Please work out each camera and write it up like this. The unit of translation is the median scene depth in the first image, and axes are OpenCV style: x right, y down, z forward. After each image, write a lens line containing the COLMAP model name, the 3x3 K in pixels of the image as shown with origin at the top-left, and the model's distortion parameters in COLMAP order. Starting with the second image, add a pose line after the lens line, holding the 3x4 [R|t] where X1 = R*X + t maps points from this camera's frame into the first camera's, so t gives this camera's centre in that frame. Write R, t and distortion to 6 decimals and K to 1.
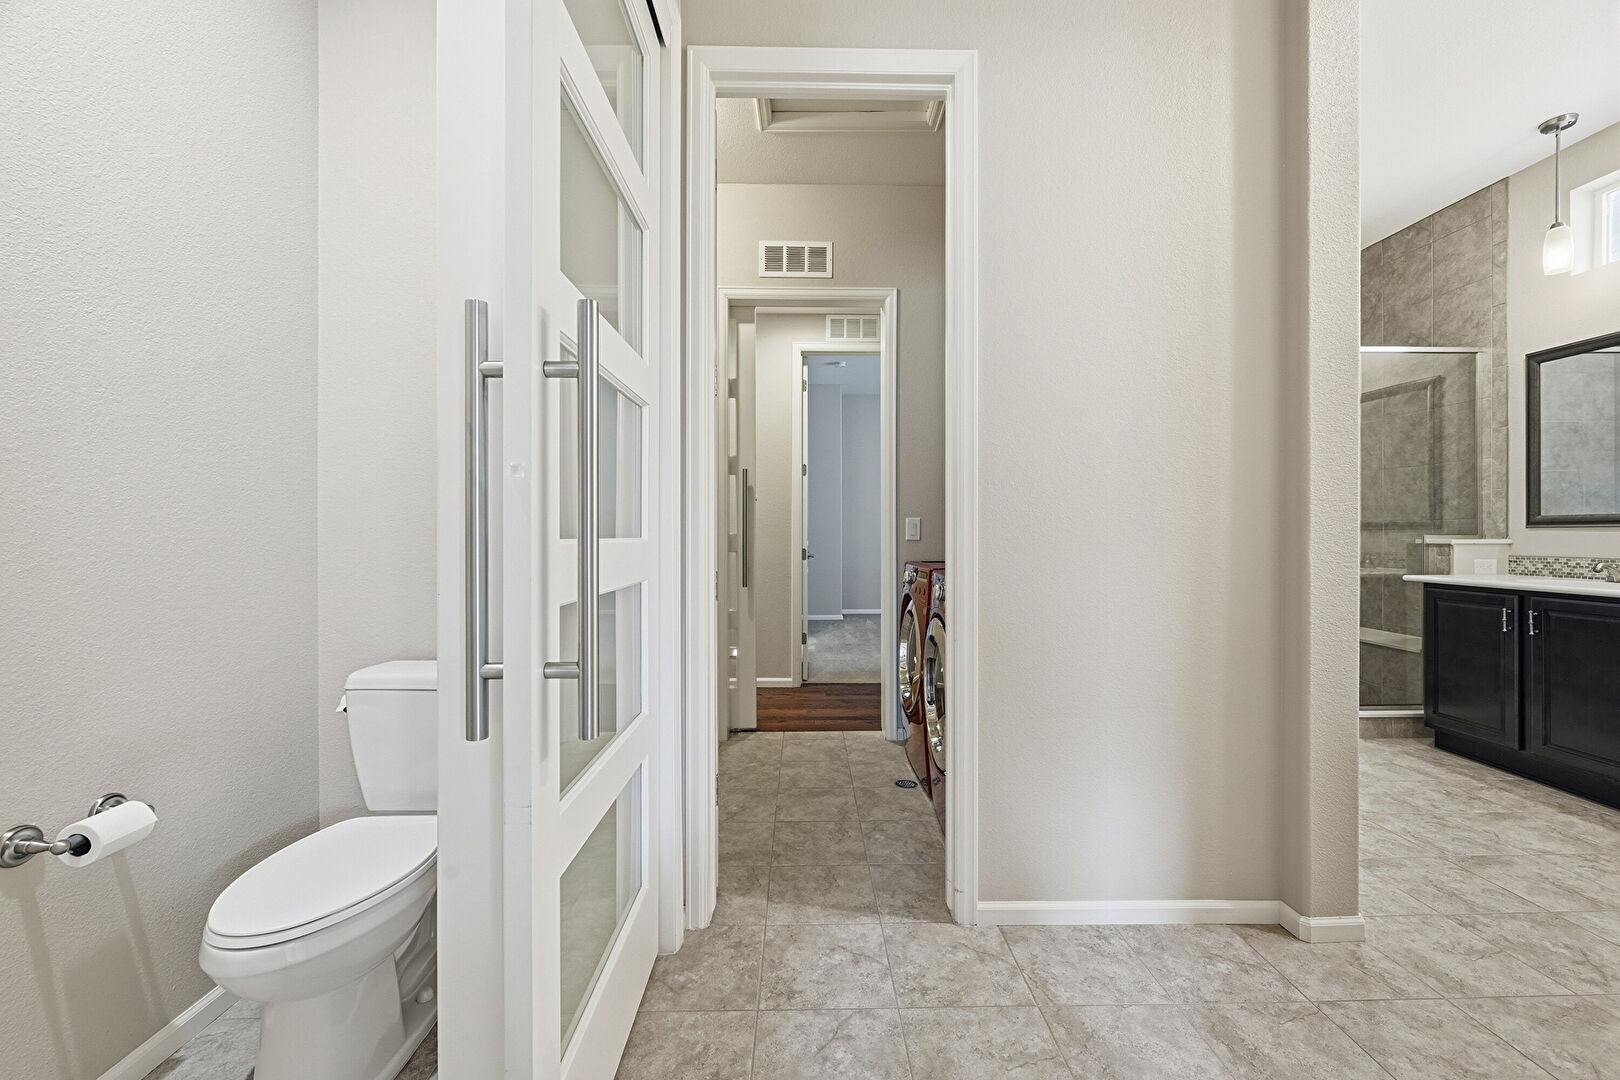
lens RADIAL K [[643.5, 0, 813.6], [0, 643.5, 532.6], [0, 0, 1]] dist [-0.003671, -0.000034]
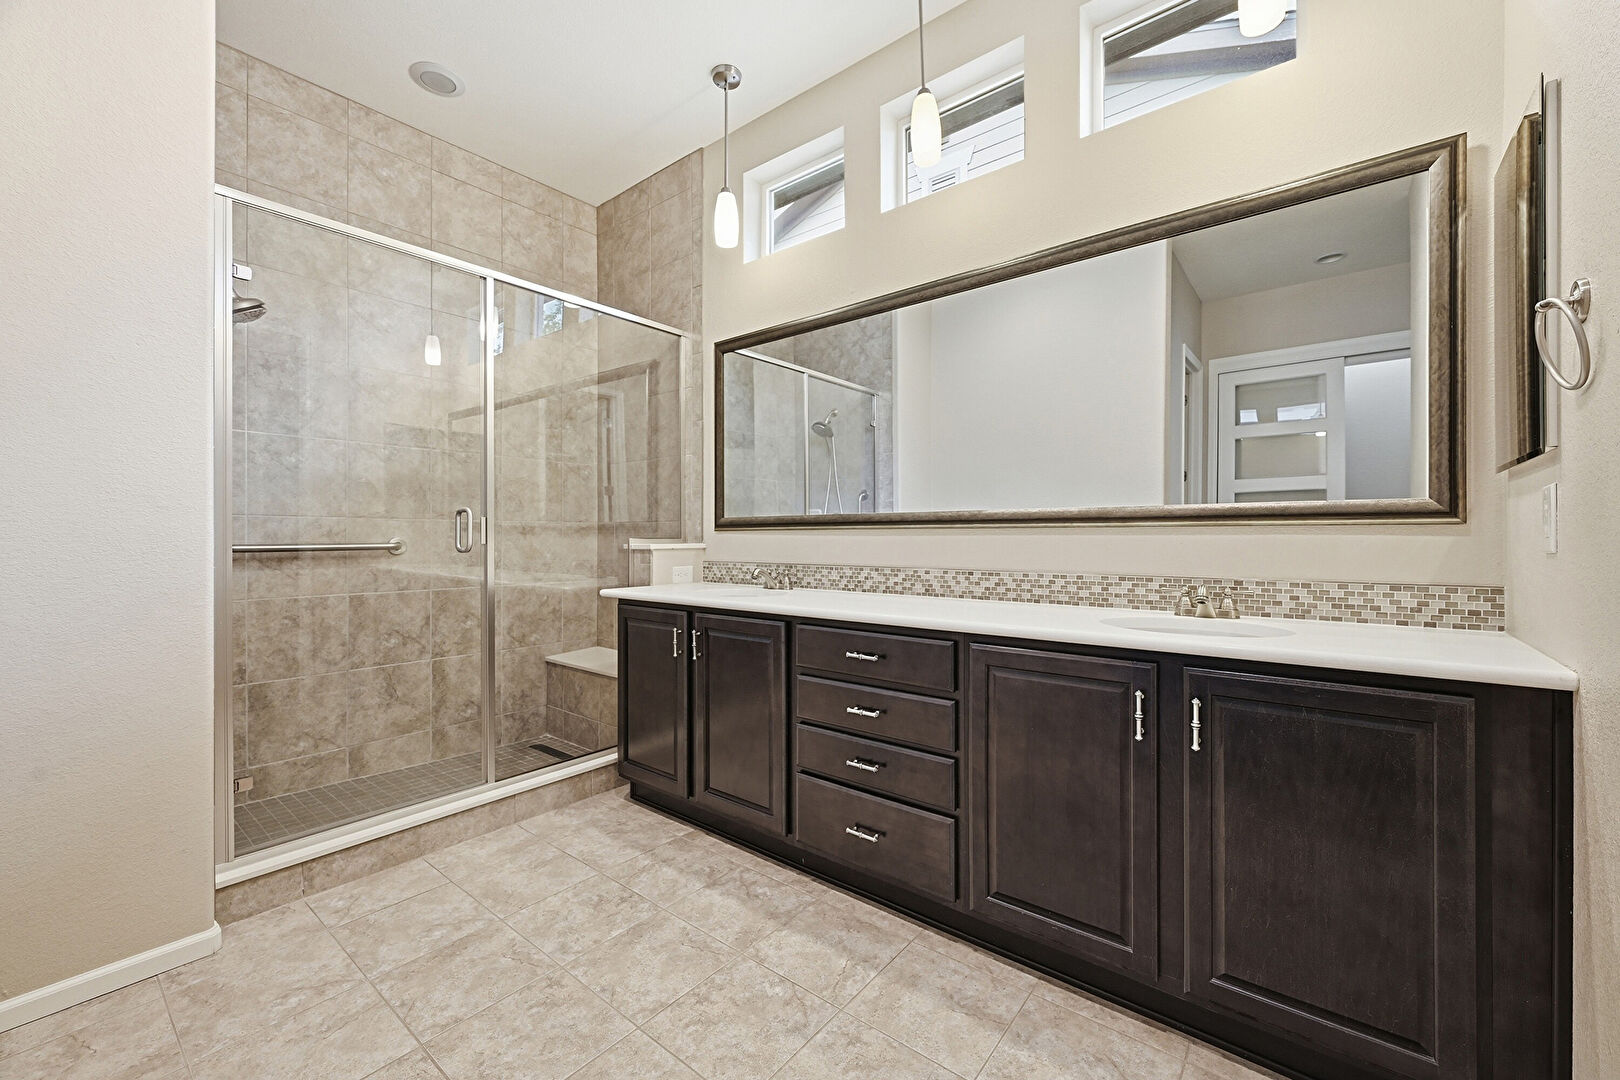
lens RADIAL K [[643.5, 0, 813.6], [0, 643.5, 532.6], [0, 0, 1]] dist [-0.003671, -0.000034]
pose [[0.641974, 0.004884, 0.766711, 0.480092], [-0.000369, 0.999982, -0.006061, 0.000445], [-0.766727, 0.003608, 0.641964, 0.287823]]
